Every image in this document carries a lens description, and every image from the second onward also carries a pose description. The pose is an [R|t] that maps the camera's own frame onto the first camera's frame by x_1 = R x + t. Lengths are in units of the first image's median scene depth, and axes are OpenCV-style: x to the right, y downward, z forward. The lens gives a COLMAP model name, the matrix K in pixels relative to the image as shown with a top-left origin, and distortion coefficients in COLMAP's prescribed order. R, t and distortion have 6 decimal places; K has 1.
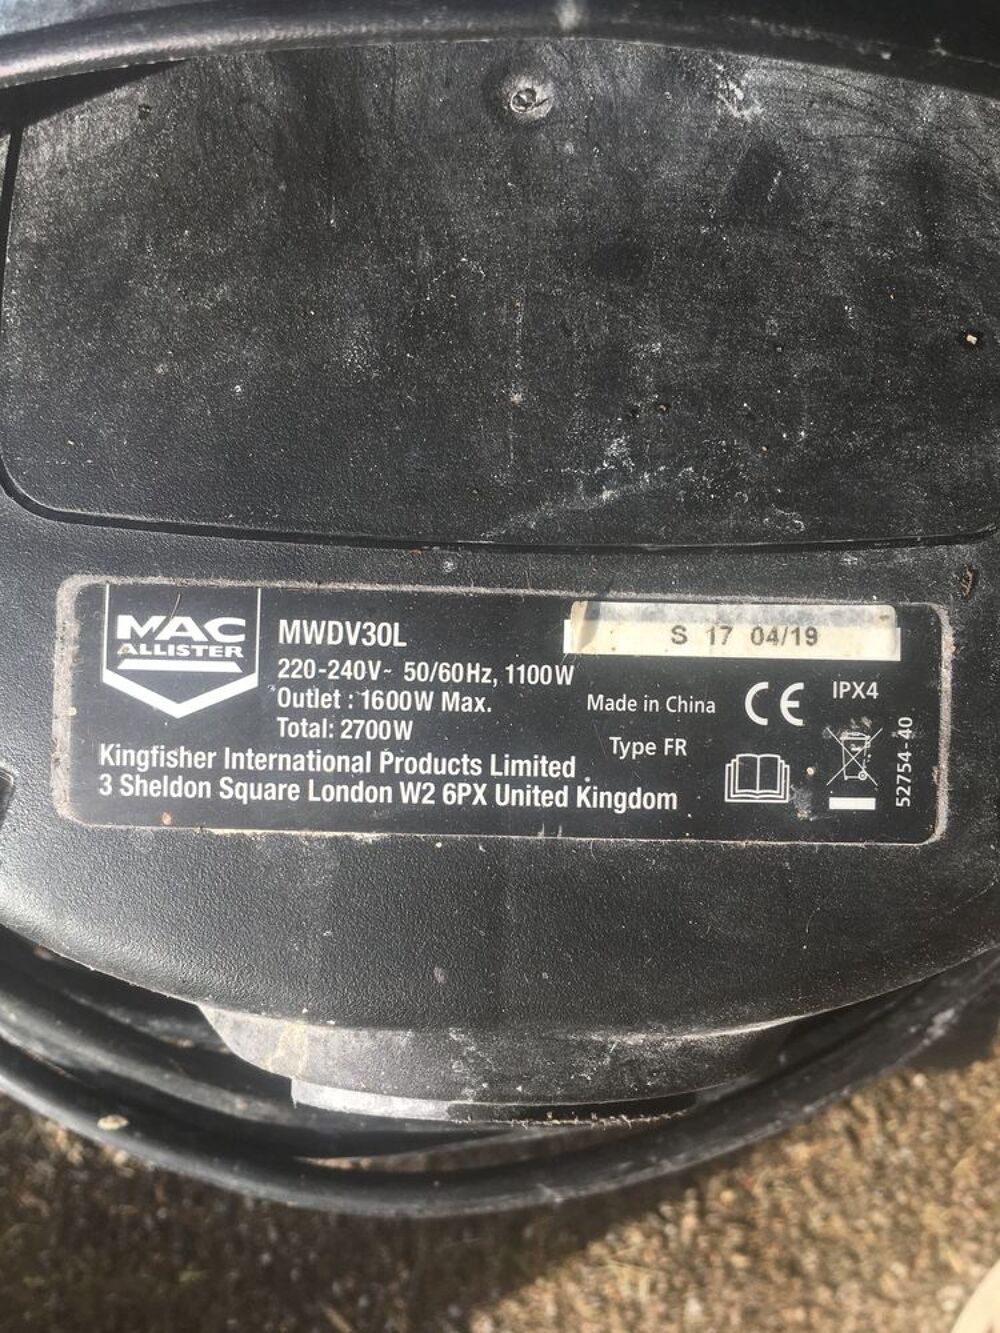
lens RADIAL K [[1182.3, 0, 500.0], [0, 1182.3, 666.5], [0, 0, 1]] dist [0.075737, -0.150240]
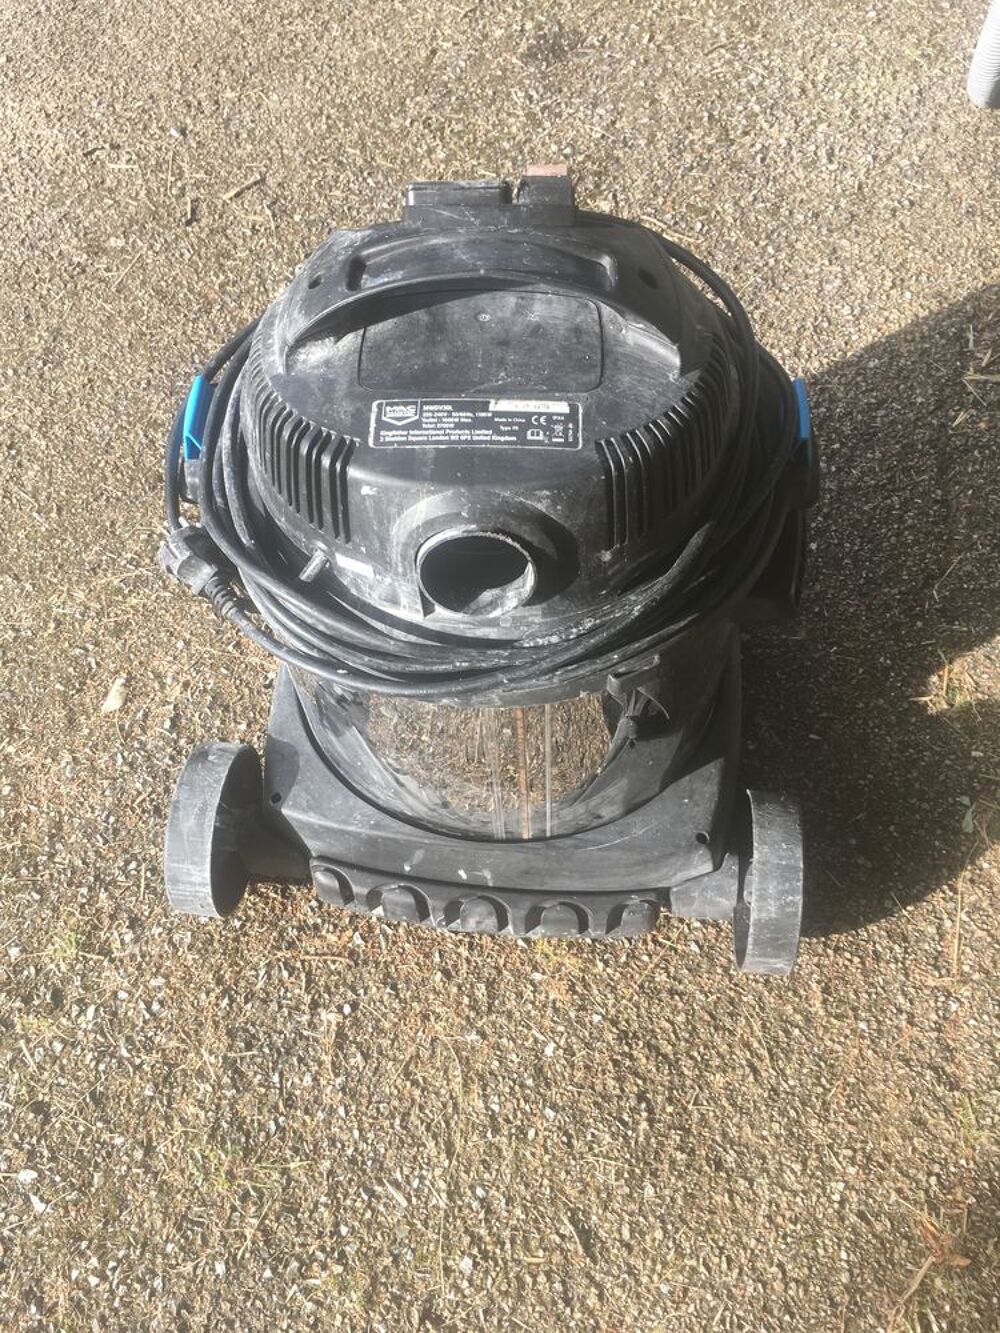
lens RADIAL K [[1182.3, 0, 500.0], [0, 1182.3, 666.5], [0, 0, 1]] dist [0.075737, -0.150240]
pose [[0.998754, -0.016156, -0.047210, 0.278937], [-0.006828, 0.892987, -0.450030, 2.738929], [0.049428, 0.449792, 0.891764, -2.402493]]
